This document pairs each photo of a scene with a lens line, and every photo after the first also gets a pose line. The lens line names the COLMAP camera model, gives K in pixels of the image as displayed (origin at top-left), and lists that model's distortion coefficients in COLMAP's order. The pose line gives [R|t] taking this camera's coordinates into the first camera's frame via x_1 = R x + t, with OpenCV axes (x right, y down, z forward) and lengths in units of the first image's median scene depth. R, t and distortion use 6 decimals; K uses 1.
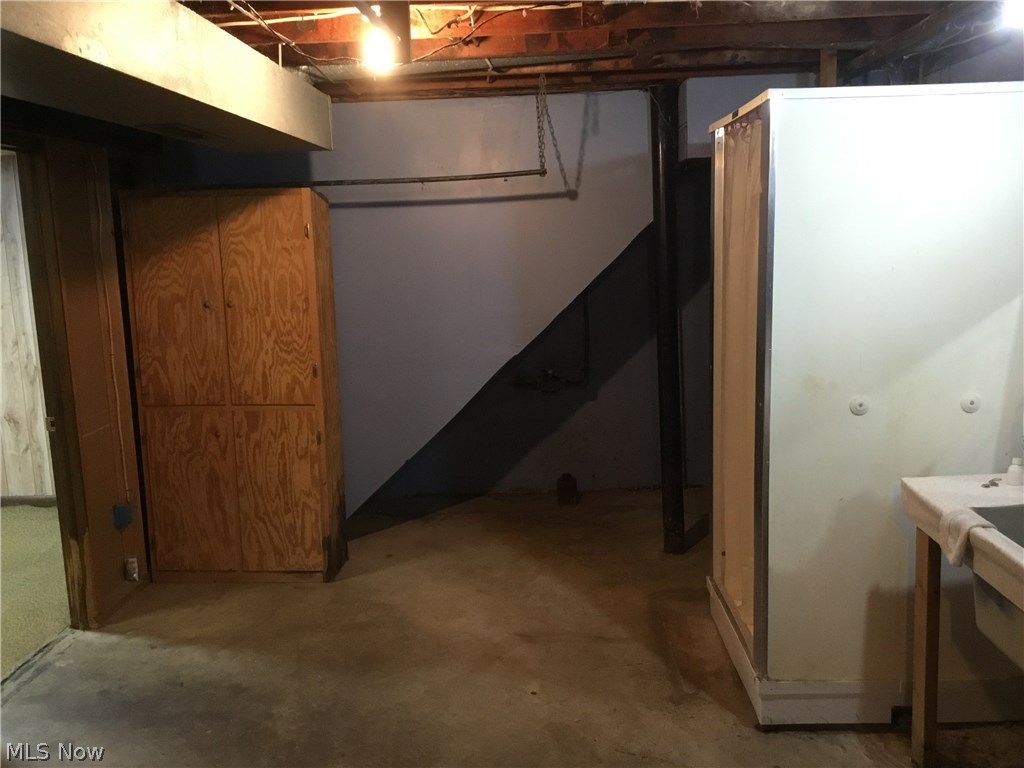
lens RADIAL K [[936.2, 0, 513.7], [0, 936.2, 382.4], [0, 0, 1]] dist [0.113936, -0.213506]
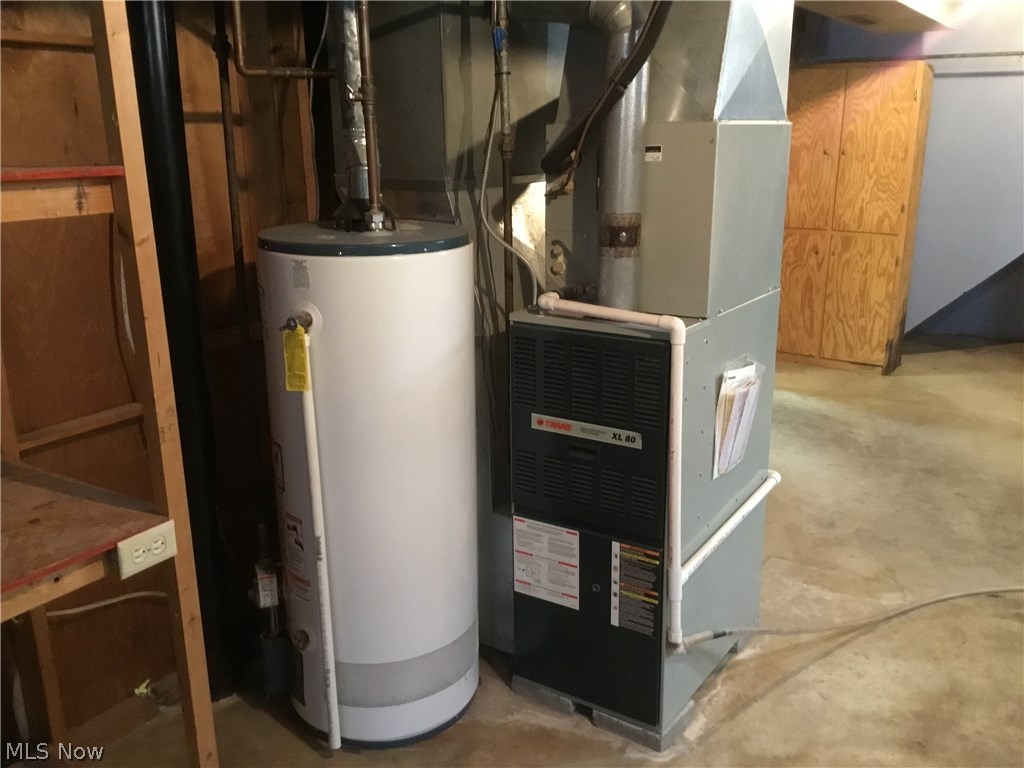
lens RADIAL K [[936.2, 0, 513.7], [0, 936.2, 382.4], [0, 0, 1]] dist [0.113936, -0.213506]
pose [[0.865371, 0.156385, -0.476105, -0.017630], [-0.099043, 0.984694, 0.143419, 0.088330], [0.491247, -0.076956, 0.867614, -0.397311]]
